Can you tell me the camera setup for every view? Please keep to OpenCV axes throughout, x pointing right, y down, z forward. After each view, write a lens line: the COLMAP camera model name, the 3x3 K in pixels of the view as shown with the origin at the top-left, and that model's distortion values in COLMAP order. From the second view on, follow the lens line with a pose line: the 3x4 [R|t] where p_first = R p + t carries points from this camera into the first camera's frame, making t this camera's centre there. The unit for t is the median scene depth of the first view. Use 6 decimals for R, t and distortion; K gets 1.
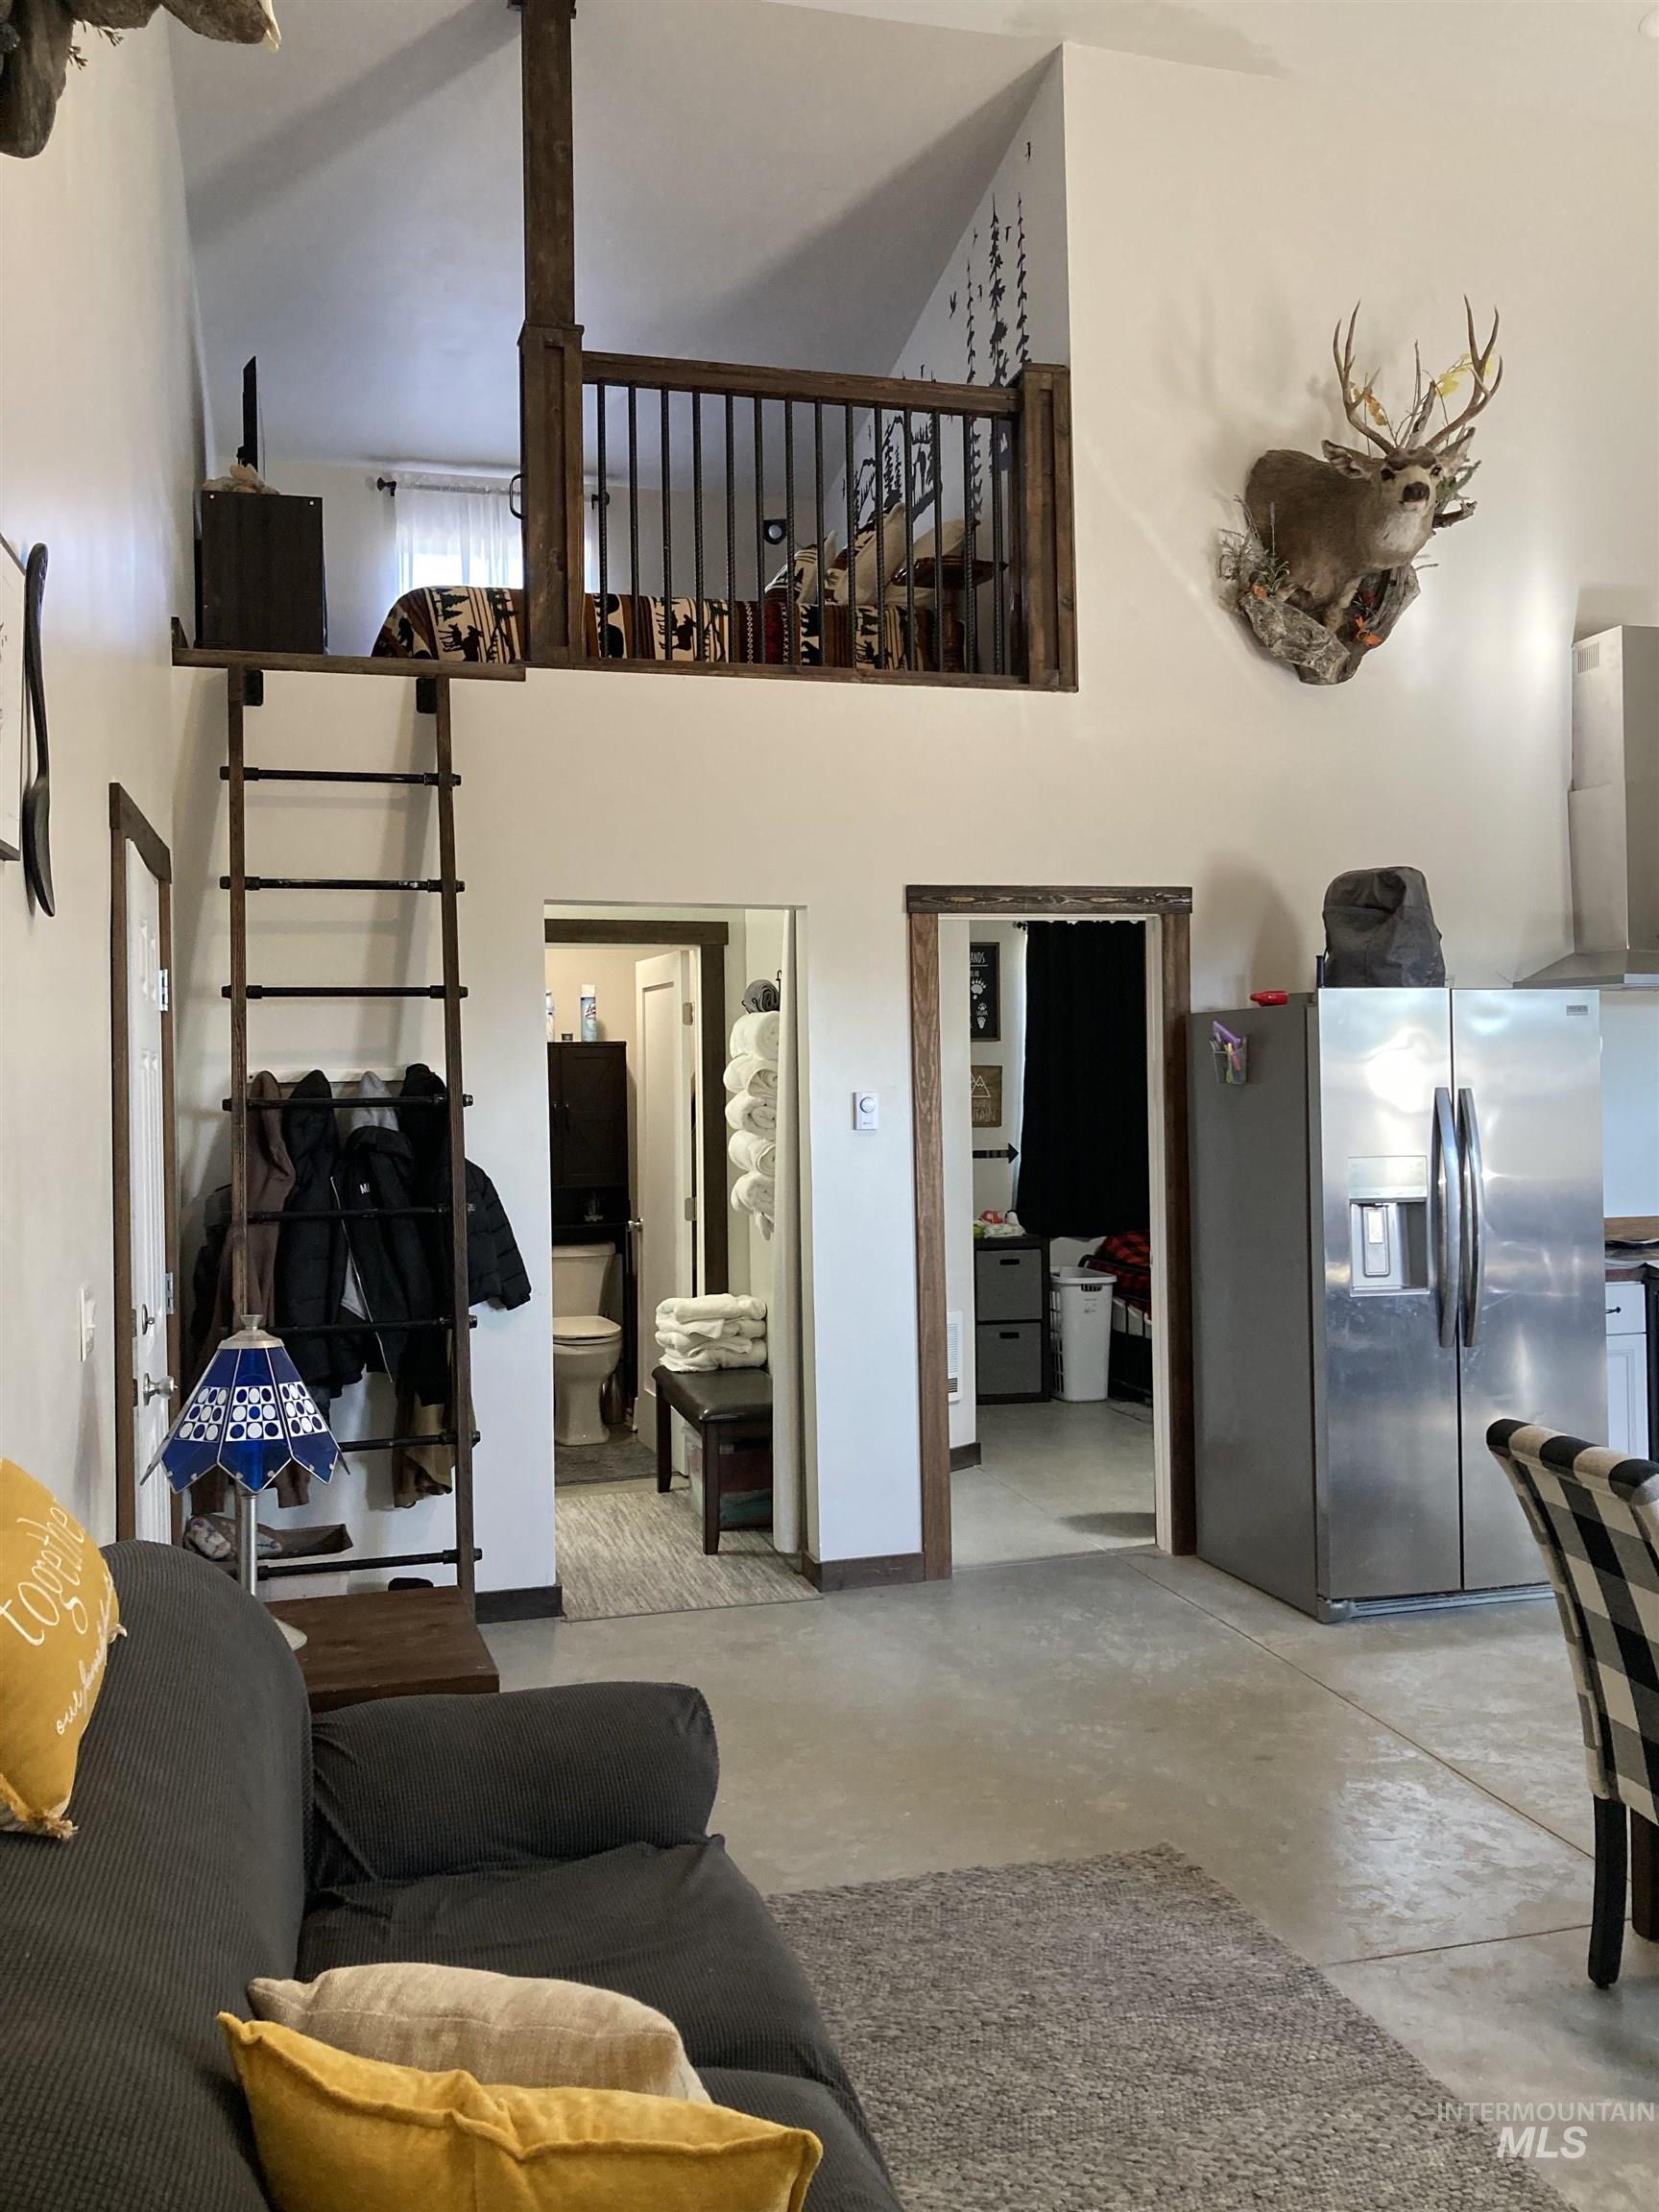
lens RADIAL K [[1835.8, 0, 829.5], [0, 1835.8, 1050.3], [0, 0, 1]] dist [-0.020990, 0.054773]
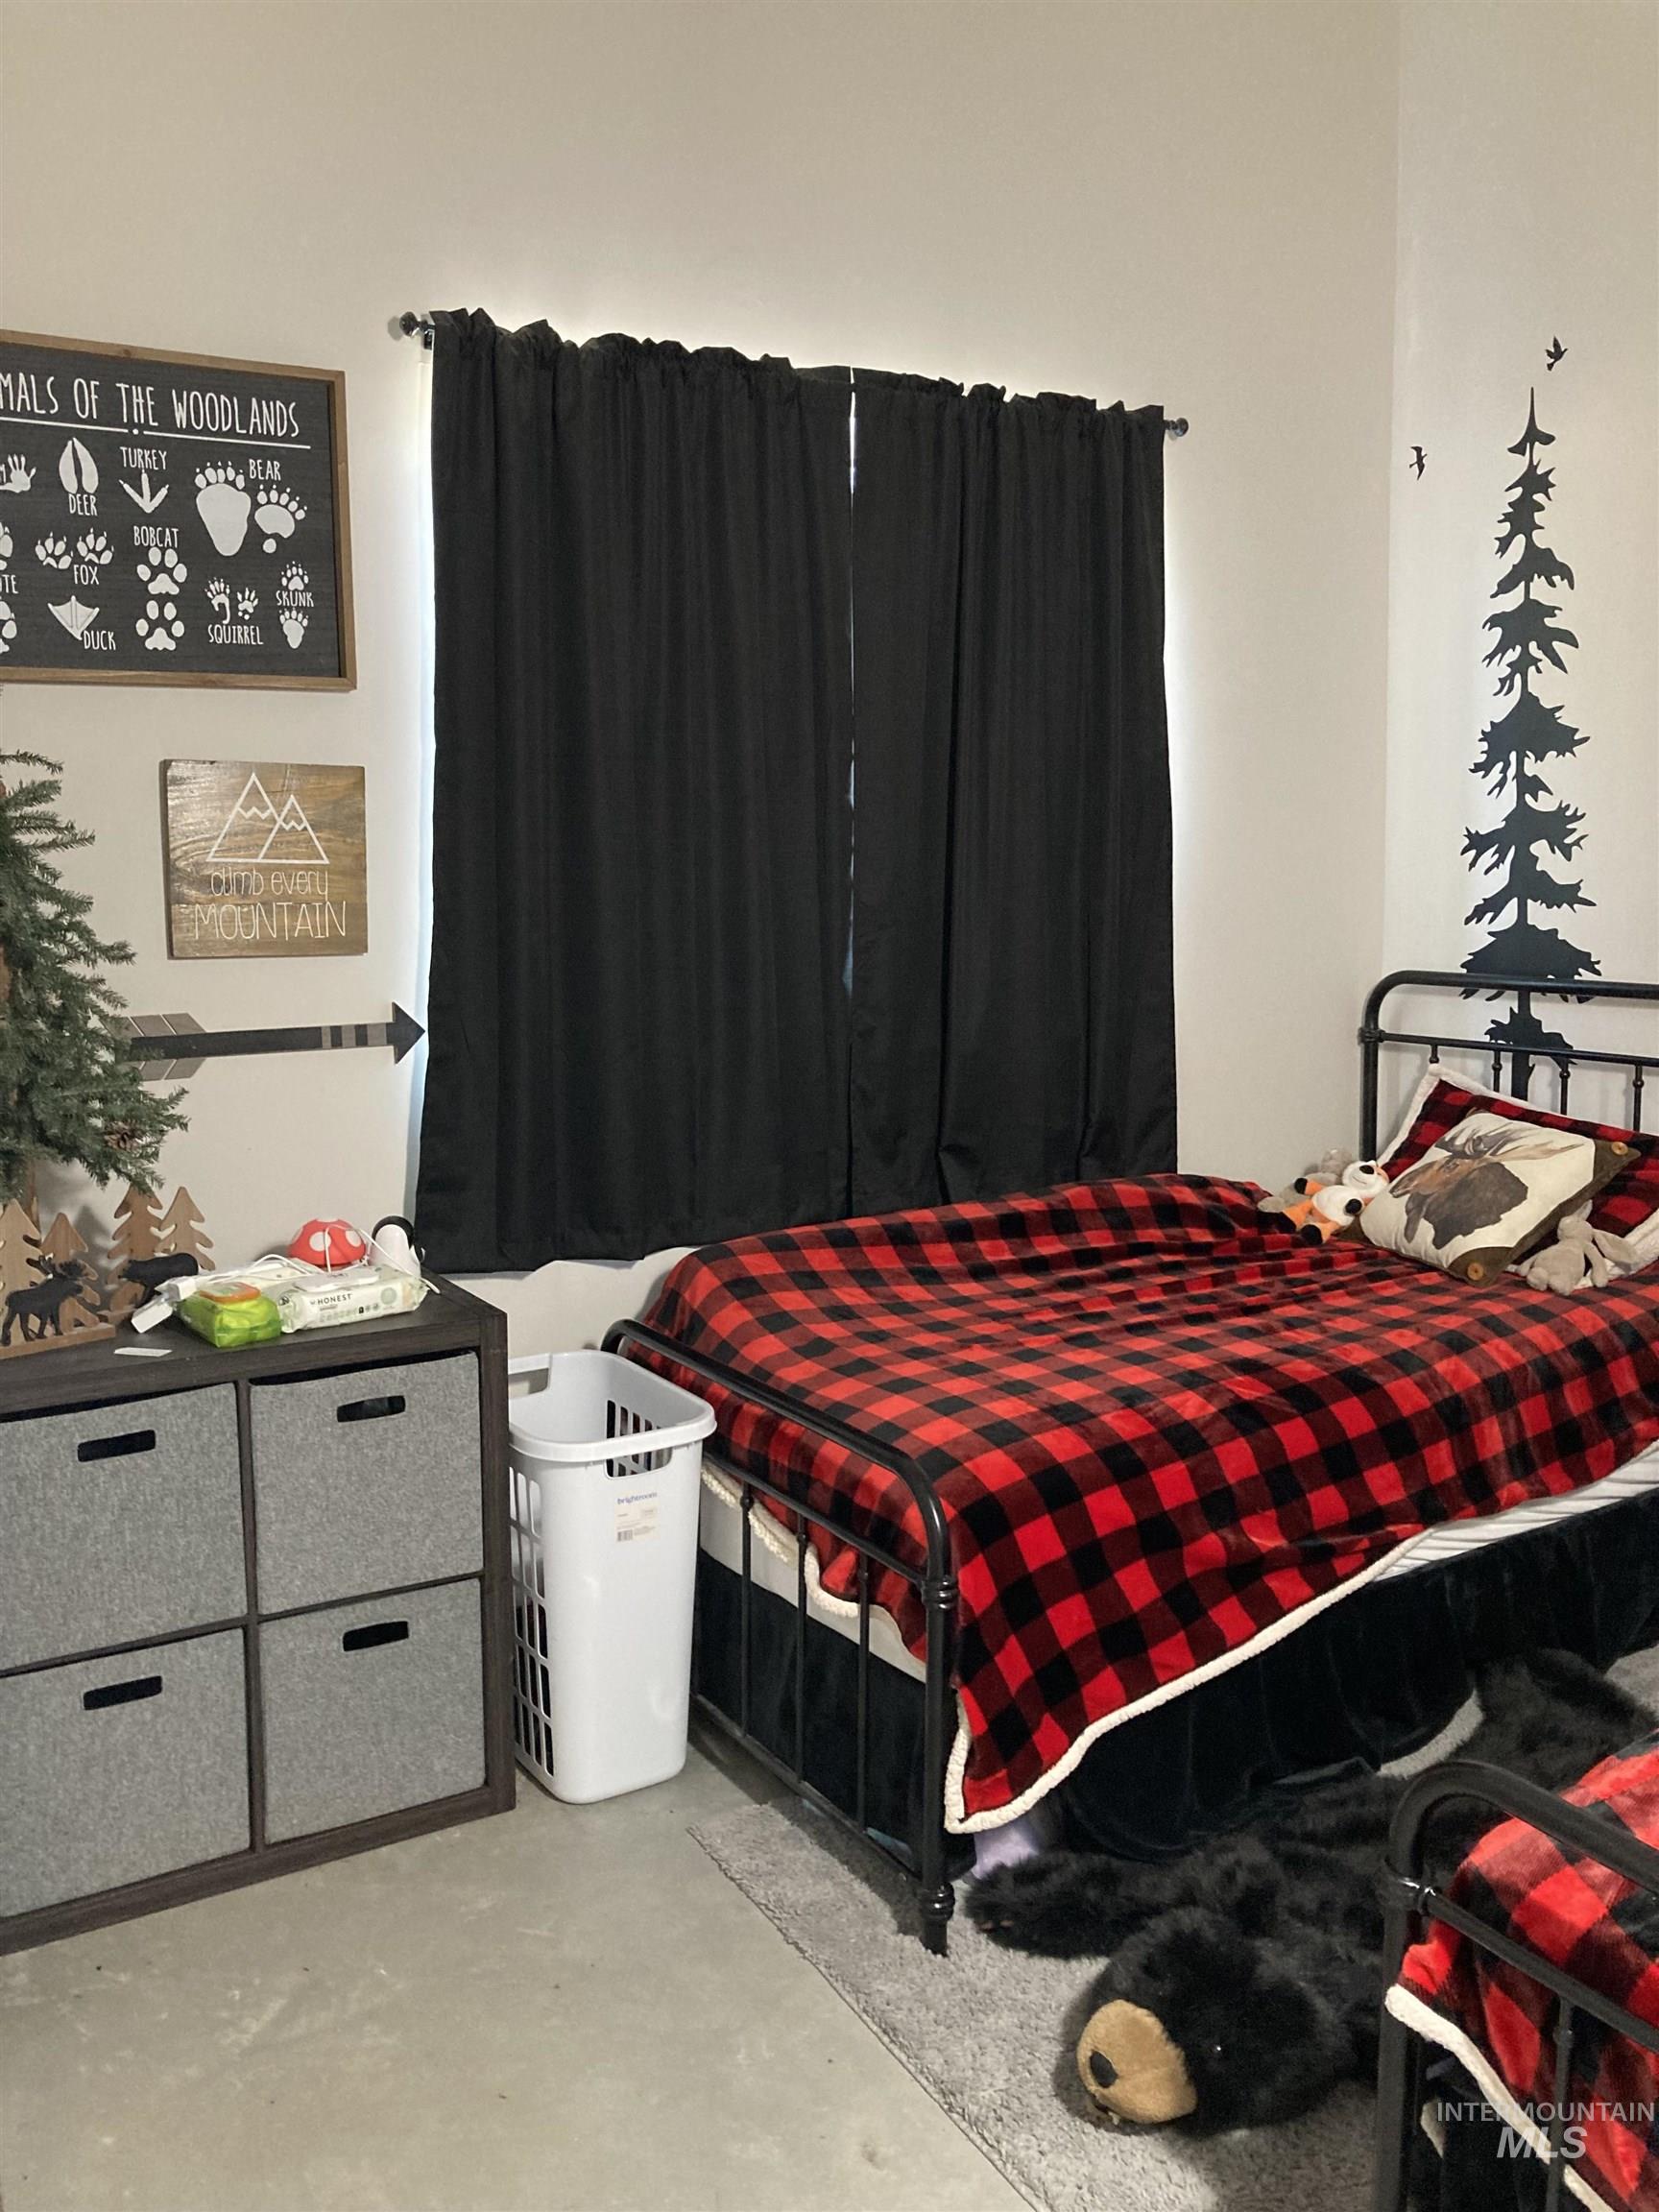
lens RADIAL K [[1864.9, 0, 830.2], [0, 1864.9, 1036.3], [0, 0, 1]] dist [0.048291, 0.069474]
pose [[0.970034, -0.021438, 0.242020, 0.094524], [-0.010460, 0.991491, 0.129751, 0.011764], [-0.242742, -0.128395, 0.961557, 0.664320]]
